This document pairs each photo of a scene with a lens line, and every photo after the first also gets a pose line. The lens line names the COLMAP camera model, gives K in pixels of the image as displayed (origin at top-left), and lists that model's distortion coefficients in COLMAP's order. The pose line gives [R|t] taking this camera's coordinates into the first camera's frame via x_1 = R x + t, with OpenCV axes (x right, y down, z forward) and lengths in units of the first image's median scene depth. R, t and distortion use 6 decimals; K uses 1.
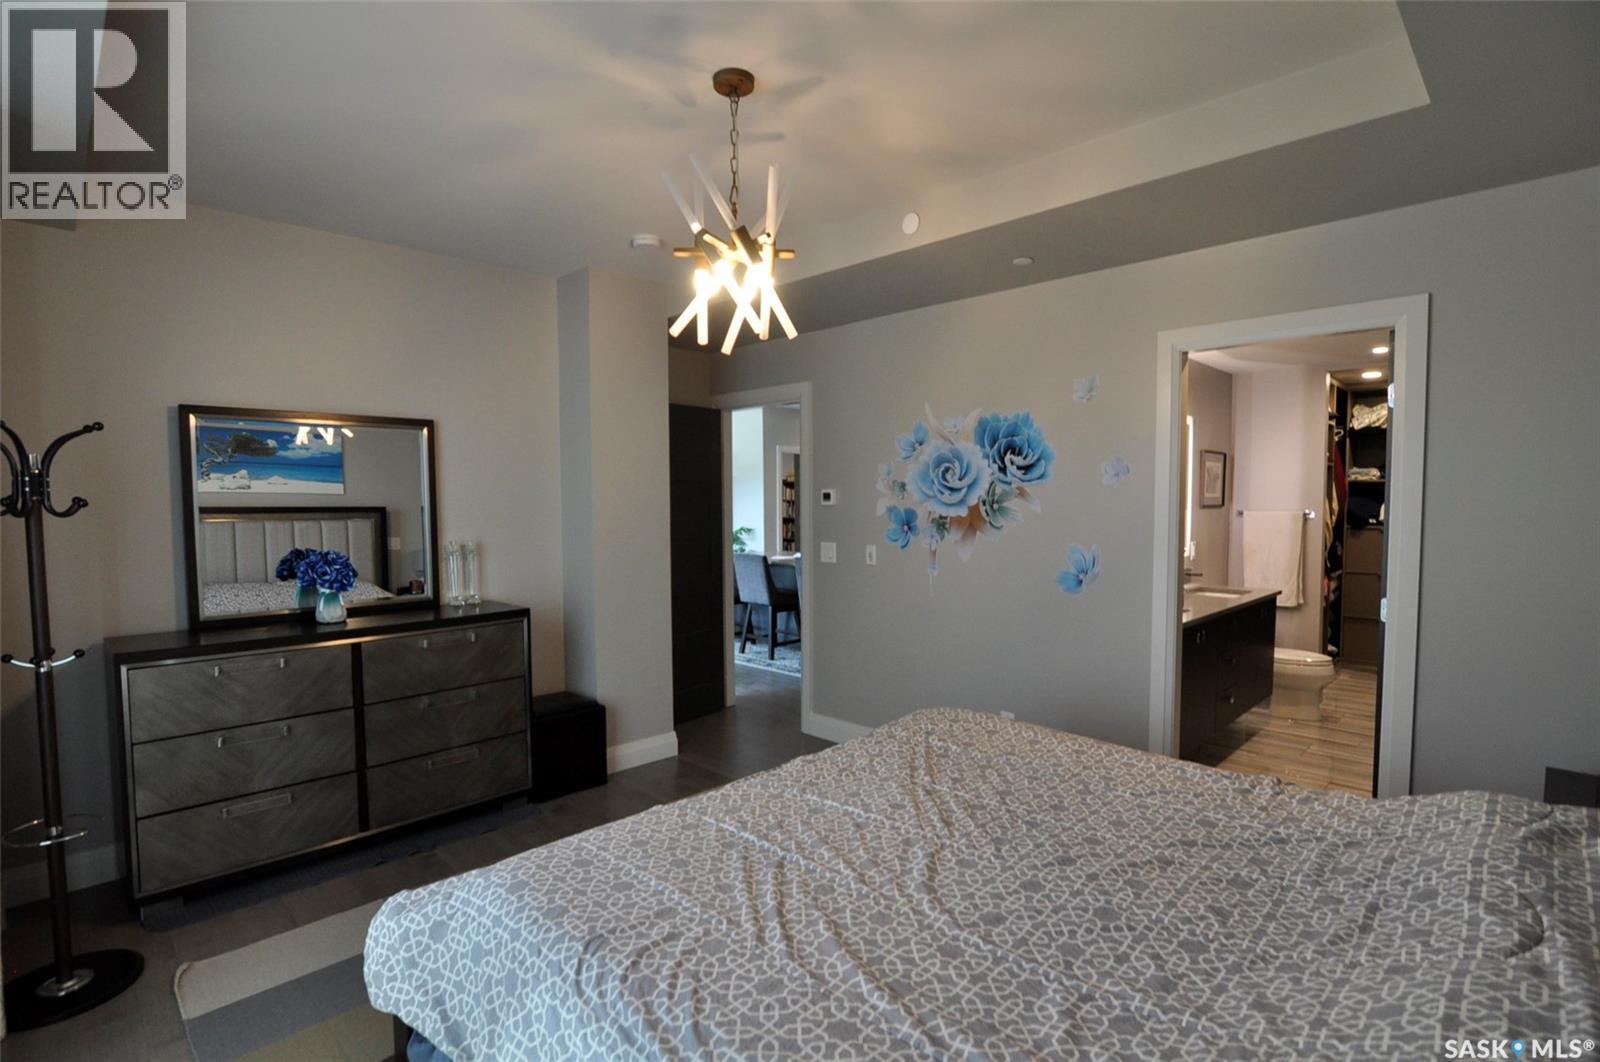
lens RADIAL K [[776.1, 0, 796.5], [0, 776.1, 532.5], [0, 0, 1]] dist [-0.030632, 0.008143]
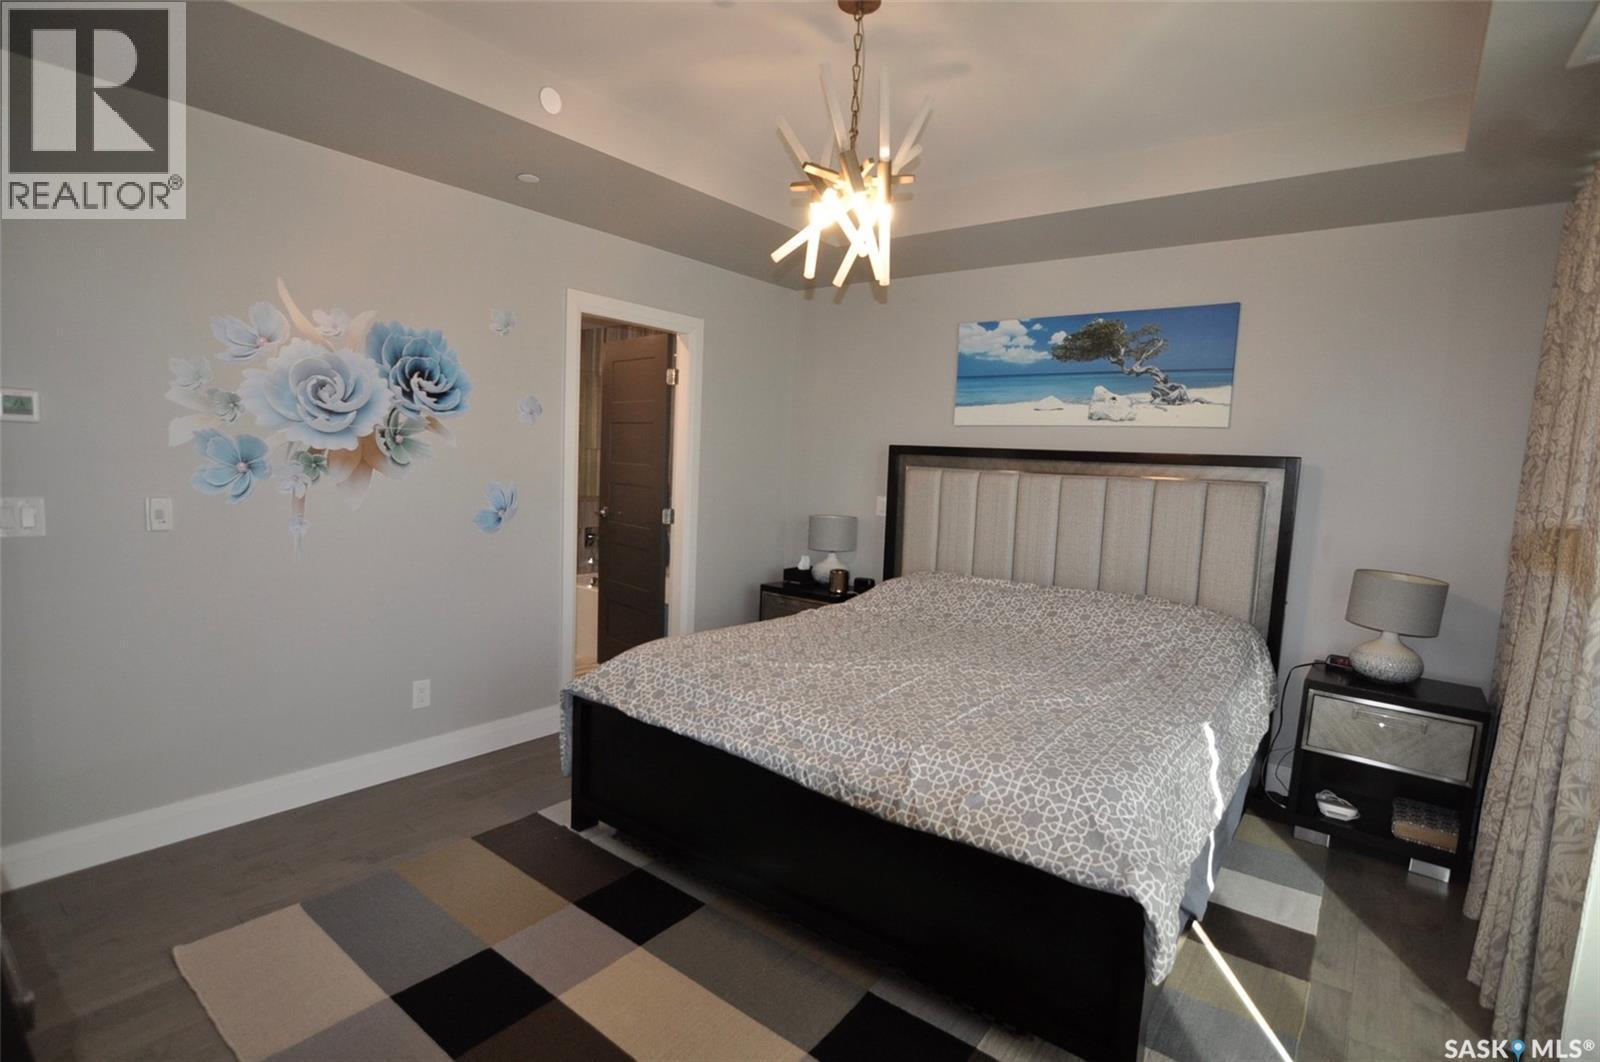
lens RADIAL K [[776.1, 0, 799.7], [0, 776.1, 535.6], [0, 0, 1]] dist [-0.030632, 0.008143]
pose [[-0.112353, -0.102061, 0.988413, -0.599560], [-0.000217, 0.994714, 0.102687, -0.015433], [-0.993668, 0.011323, -0.111782, 0.667209]]
